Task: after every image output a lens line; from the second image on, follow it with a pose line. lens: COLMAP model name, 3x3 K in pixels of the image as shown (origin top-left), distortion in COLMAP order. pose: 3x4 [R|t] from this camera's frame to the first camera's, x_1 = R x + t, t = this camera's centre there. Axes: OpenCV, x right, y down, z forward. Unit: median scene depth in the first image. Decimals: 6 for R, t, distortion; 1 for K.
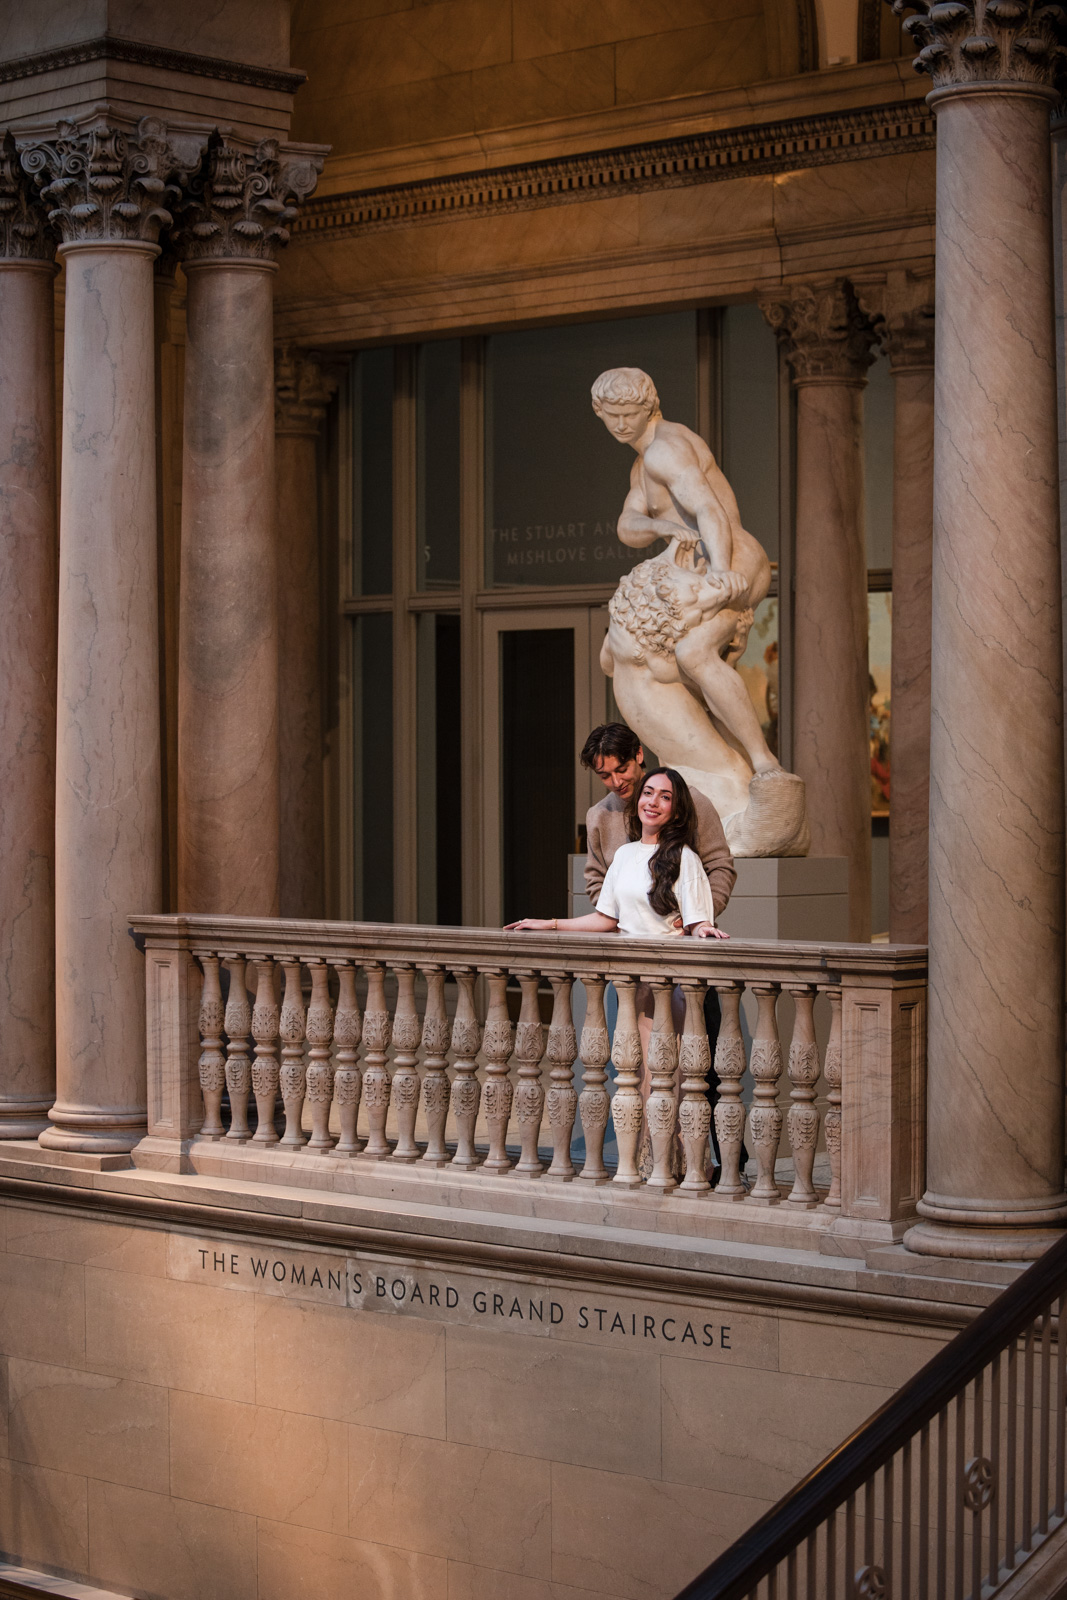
lens RADIAL K [[3406.0, 0, 429.8], [0, 3406.0, 765.9], [0, 0, 1]] dist [-0.218531, 0.000000]
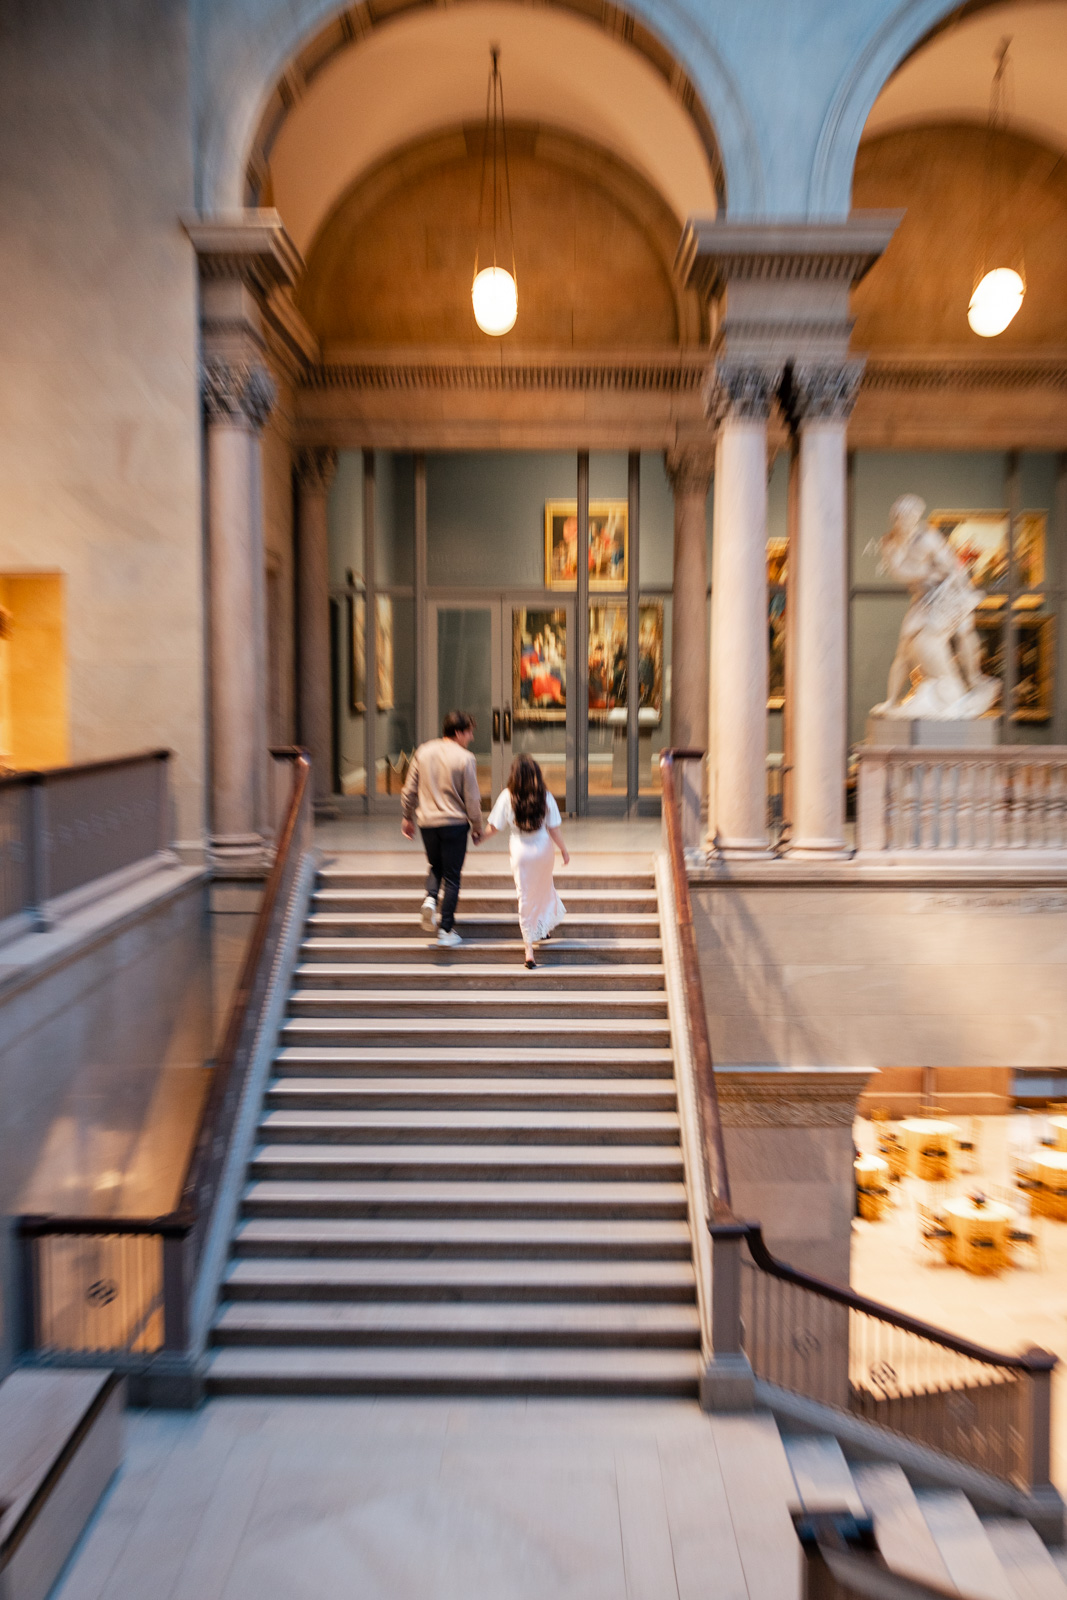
lens RADIAL K [[1896.7, 0, 529.6], [0, 1896.7, 811.1], [0, 0, 1]] dist [0.027764, 0.000000]
pose [[0.707114, -0.046992, 0.705536, -1.078881], [-0.001914, 0.997658, 0.068368, 0.002549], [-0.707097, -0.049694, 0.705368, 0.306078]]
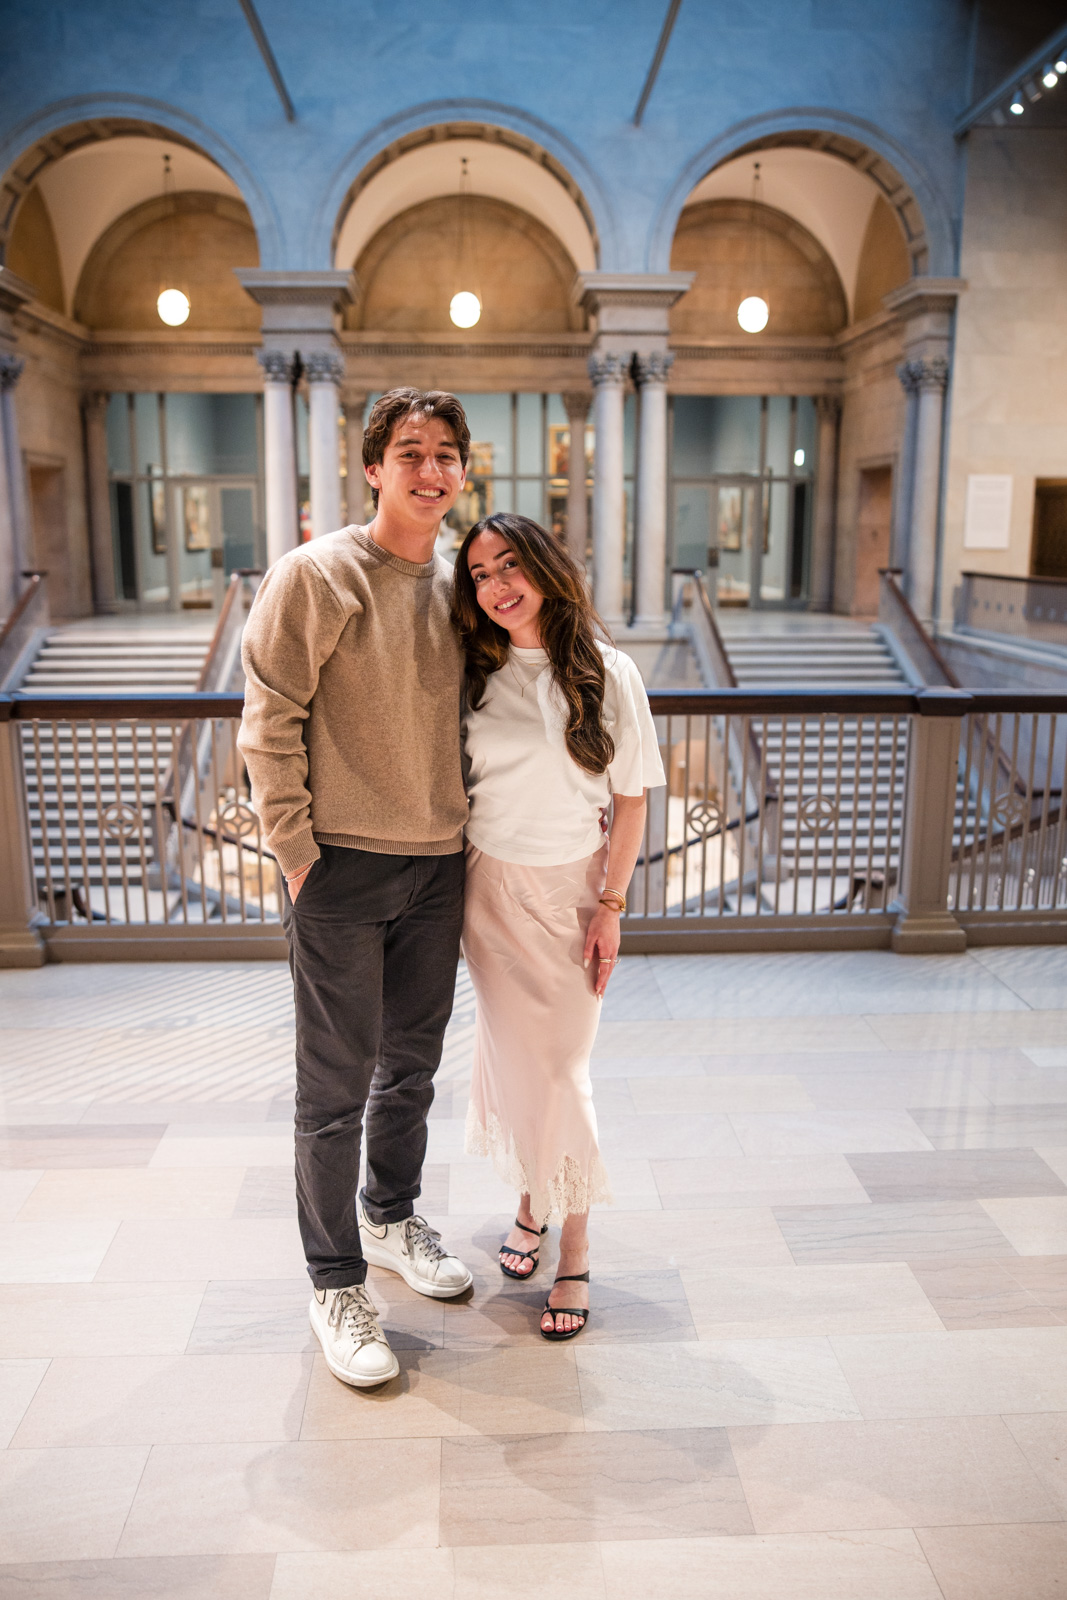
lens RADIAL K [[1350.5, 0, 541.7], [0, 1350.5, 793.1], [0, 0, 1]] dist [-0.108355, 0.137497]
pose [[0.667521, -0.141261, 0.731069, -1.091330], [-0.003745, 0.981190, 0.193010, -0.000818], [-0.744582, -0.131576, 0.654435, -0.194212]]
